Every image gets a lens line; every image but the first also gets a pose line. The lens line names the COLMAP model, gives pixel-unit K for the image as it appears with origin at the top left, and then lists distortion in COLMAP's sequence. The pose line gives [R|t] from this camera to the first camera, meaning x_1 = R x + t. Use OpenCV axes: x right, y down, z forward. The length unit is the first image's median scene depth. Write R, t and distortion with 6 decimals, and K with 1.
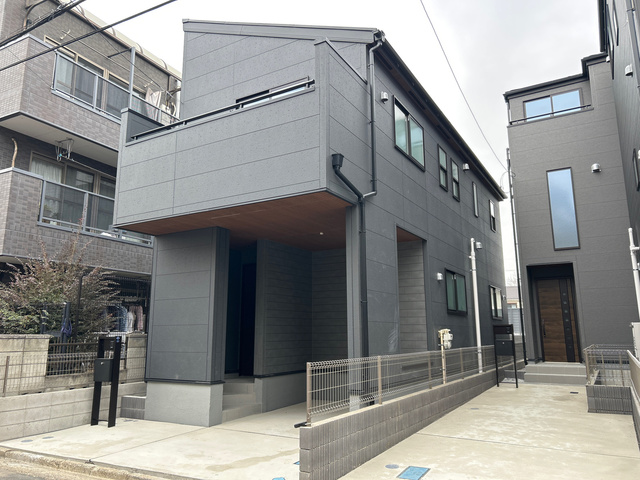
lens RADIAL K [[477.9, 0, 322.1], [0, 477.9, 240.6], [0, 0, 1]] dist [0.056569, -0.064253]
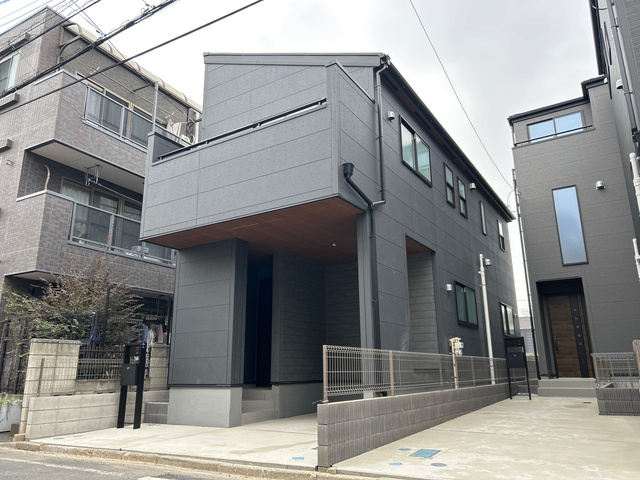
lens RADIAL K [[477.9, 0, 320.1], [0, 477.9, 244.4], [0, 0, 1]] dist [0.056569, -0.064253]
pose [[0.999491, -0.014139, -0.028593, -0.002126], [0.012248, 0.997792, -0.065270, 0.048552], [0.029452, 0.064887, 0.997458, -0.048571]]
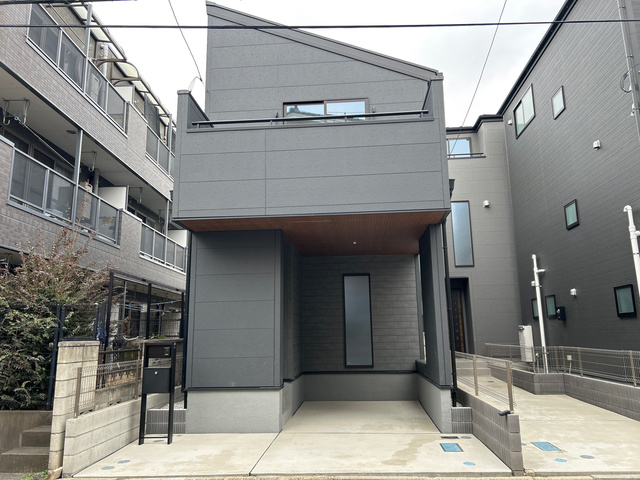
lens RADIAL K [[477.9, 0, 321.0], [0, 477.9, 239.6], [0, 0, 1]] dist [0.056569, -0.064253]
pose [[0.899815, 0.076354, 0.429539, -0.490404], [-0.072447, 0.997047, -0.025469, 0.009678], [-0.430215, -0.008201, 0.902689, 0.062645]]
